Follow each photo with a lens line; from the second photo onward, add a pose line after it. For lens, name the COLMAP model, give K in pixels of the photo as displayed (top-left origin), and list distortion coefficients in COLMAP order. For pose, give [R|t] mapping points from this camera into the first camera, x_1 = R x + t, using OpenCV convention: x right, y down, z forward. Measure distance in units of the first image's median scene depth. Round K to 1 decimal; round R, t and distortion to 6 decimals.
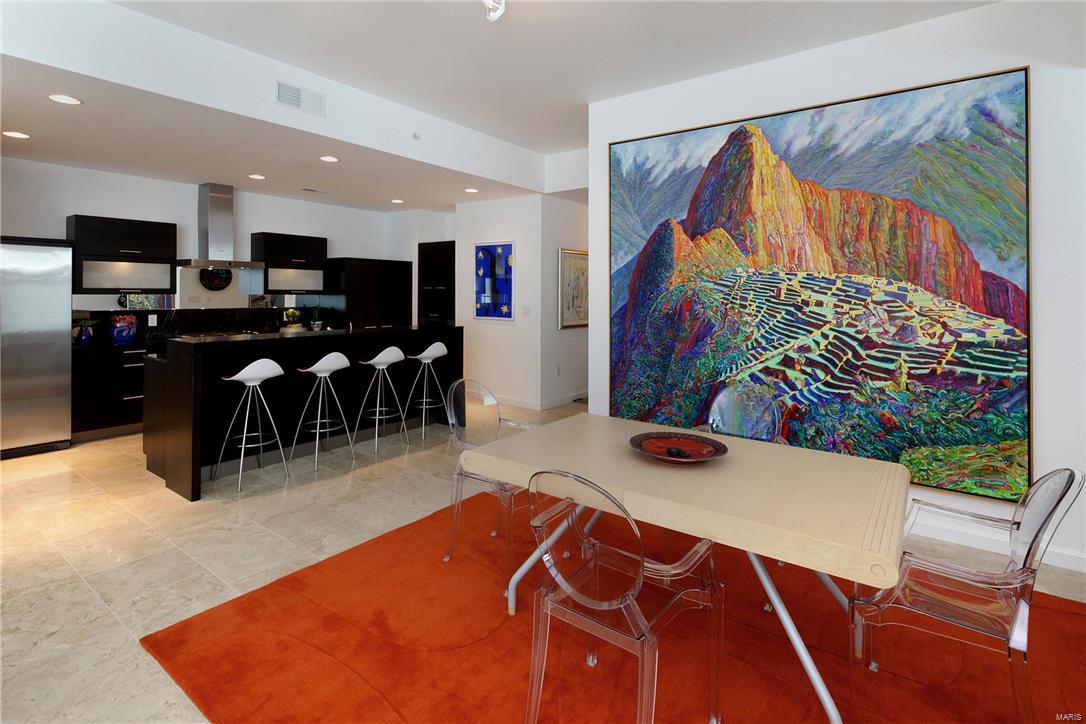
lens RADIAL K [[529.9, 0, 547.5], [0, 529.9, 278.7], [0, 0, 1]] dist [0.021741, 0.000240]
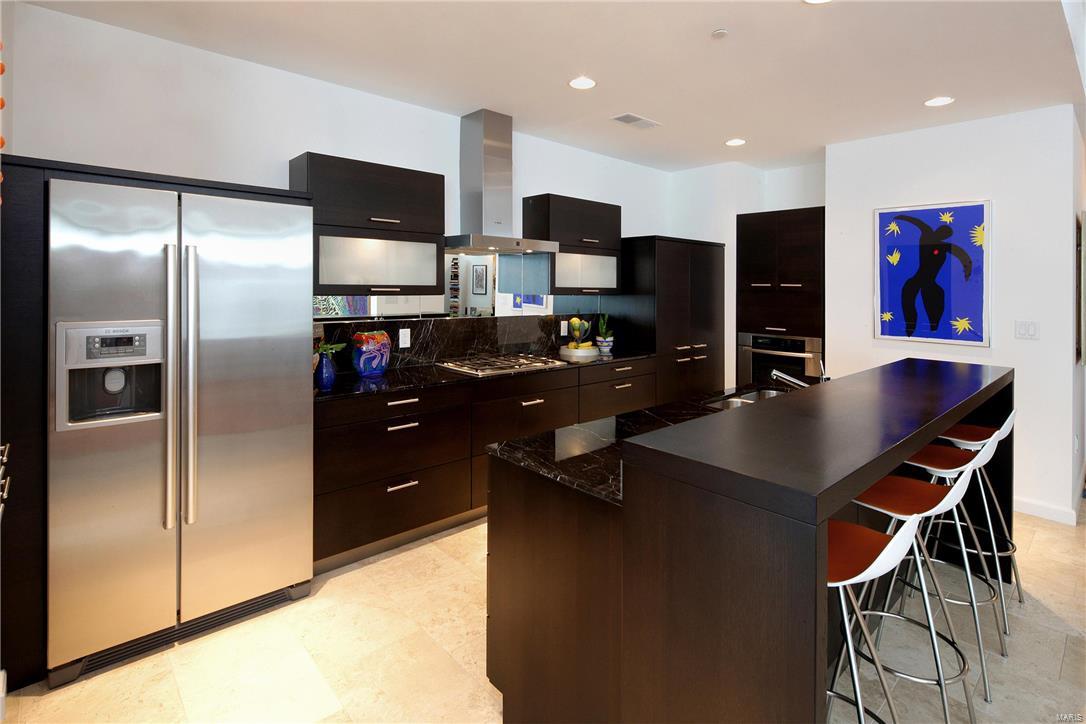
lens RADIAL K [[529.9, 0, 547.5], [0, 529.9, 278.7], [0, 0, 1]] dist [0.021741, 0.000240]
pose [[0.983128, 0.002497, -0.182902, -0.407135], [-0.000518, 0.999941, 0.010866, 0.003807], [0.182918, -0.010588, 0.983071, 0.384466]]
